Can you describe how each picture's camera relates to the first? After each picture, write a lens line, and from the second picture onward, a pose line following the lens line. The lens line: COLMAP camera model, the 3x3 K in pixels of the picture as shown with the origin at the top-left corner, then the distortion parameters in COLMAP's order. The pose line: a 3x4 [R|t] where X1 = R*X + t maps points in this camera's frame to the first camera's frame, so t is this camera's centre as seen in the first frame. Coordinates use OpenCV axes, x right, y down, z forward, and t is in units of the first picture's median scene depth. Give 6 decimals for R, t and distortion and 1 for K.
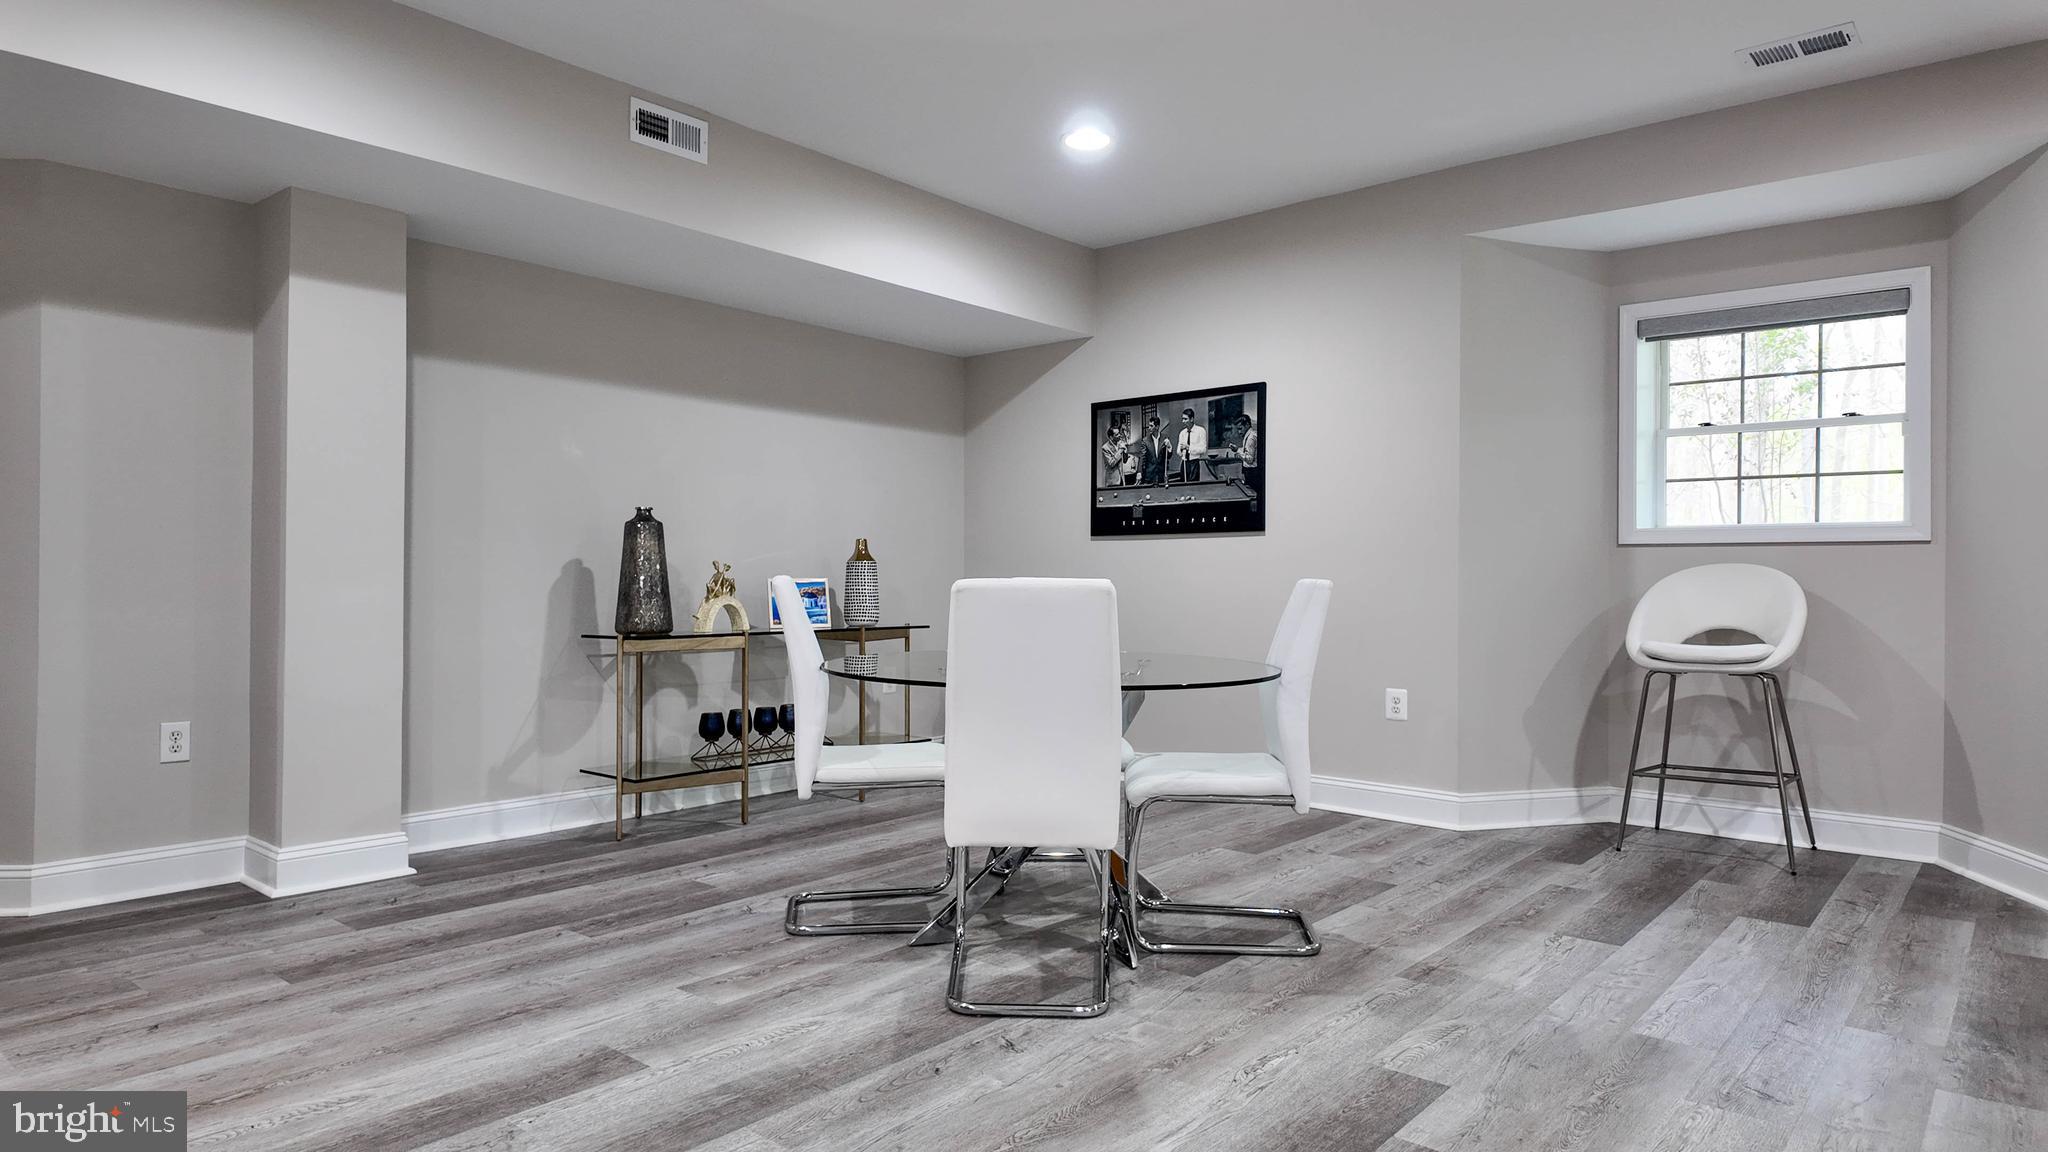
lens RADIAL K [[1194.9, 0, 1024.0], [0, 1194.9, 576.0], [0, 0, 1]] dist [0.083672, -0.081776]
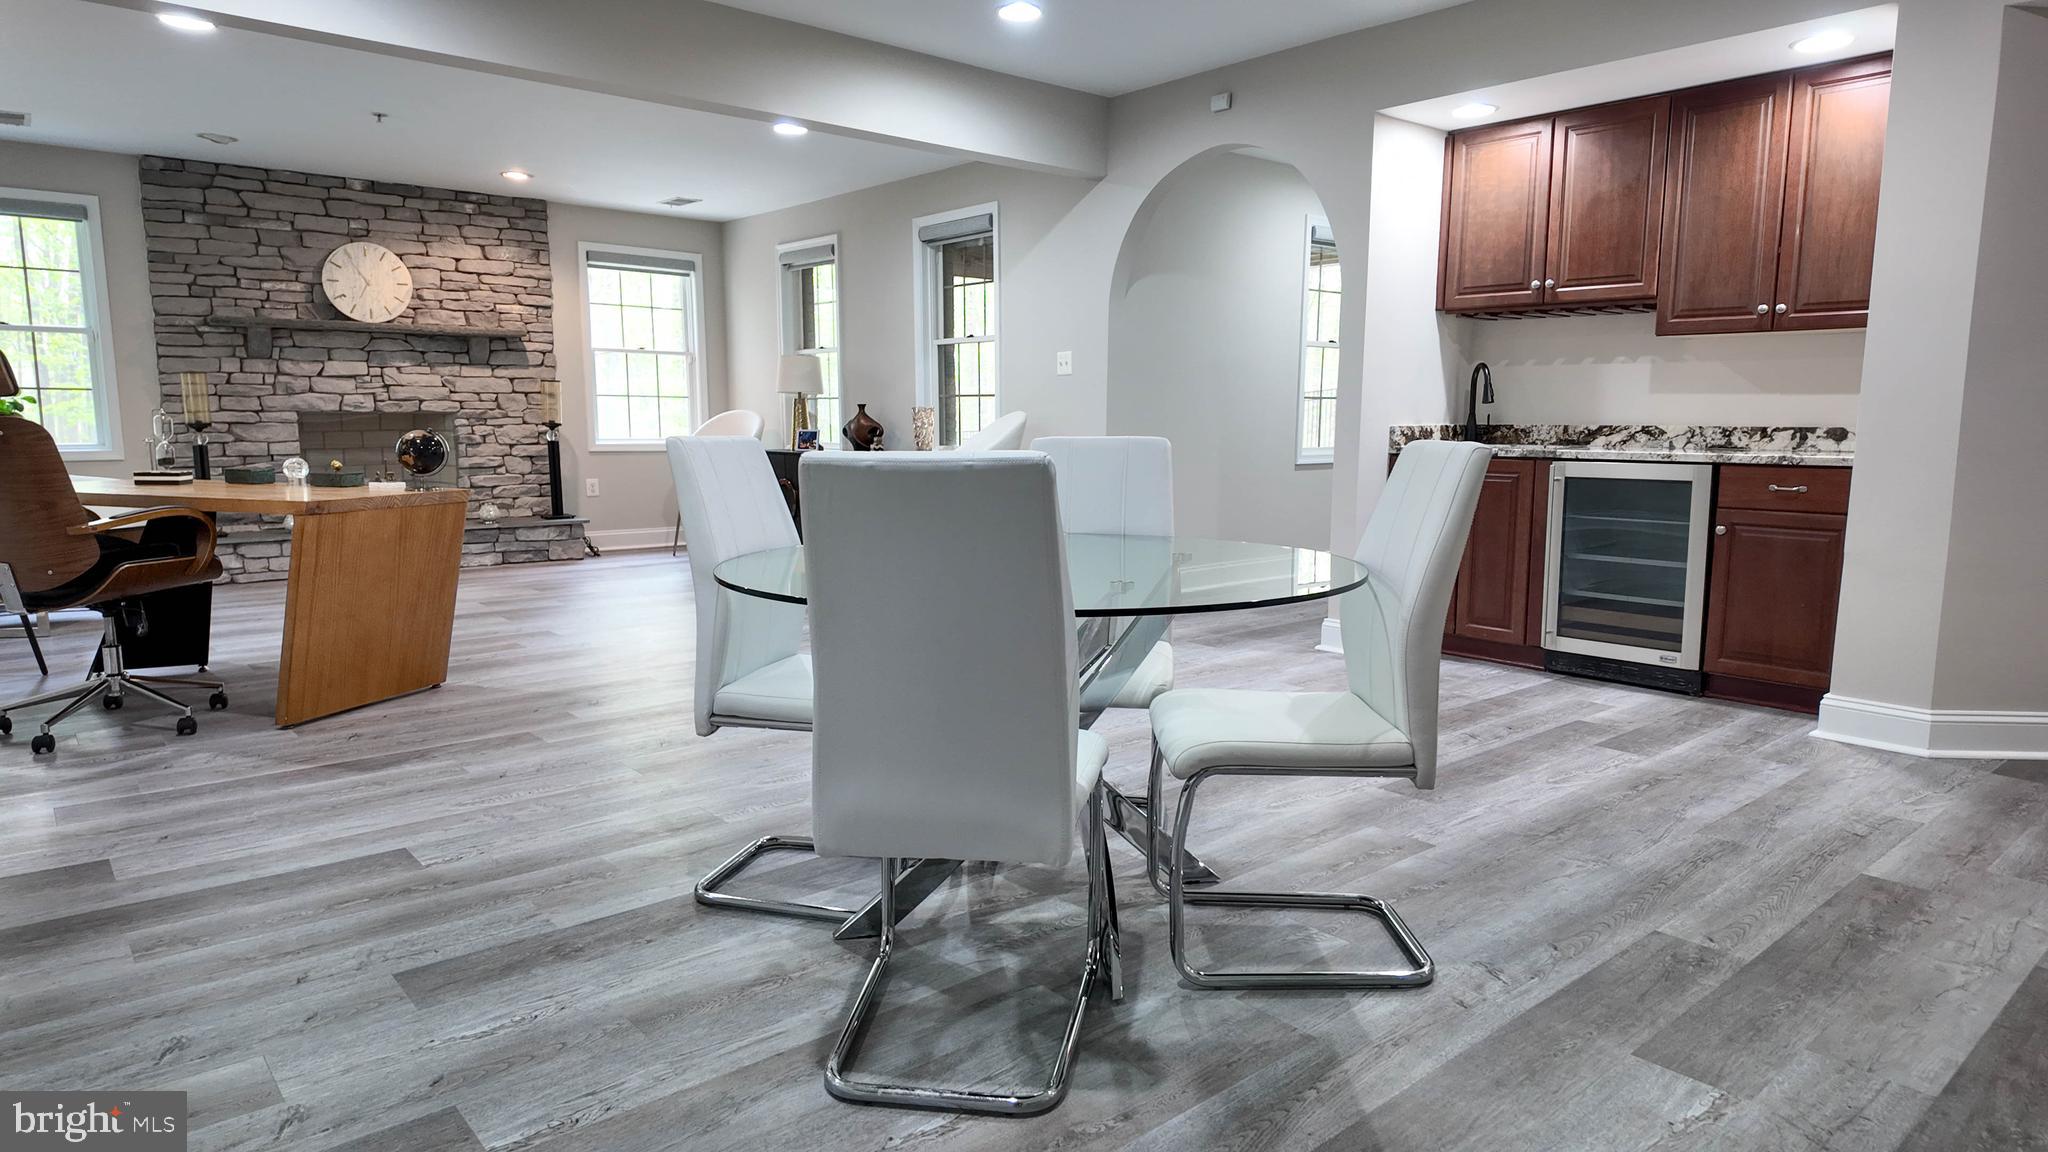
lens RADIAL K [[1194.9, 0, 1024.0], [0, 1194.9, 576.0], [0, 0, 1]] dist [0.083672, -0.081776]
pose [[-0.987809, -0.031736, 0.152404, -0.084641], [-0.011331, 0.991060, 0.132935, -0.014357], [-0.155260, 0.129587, -0.979337, 1.852315]]
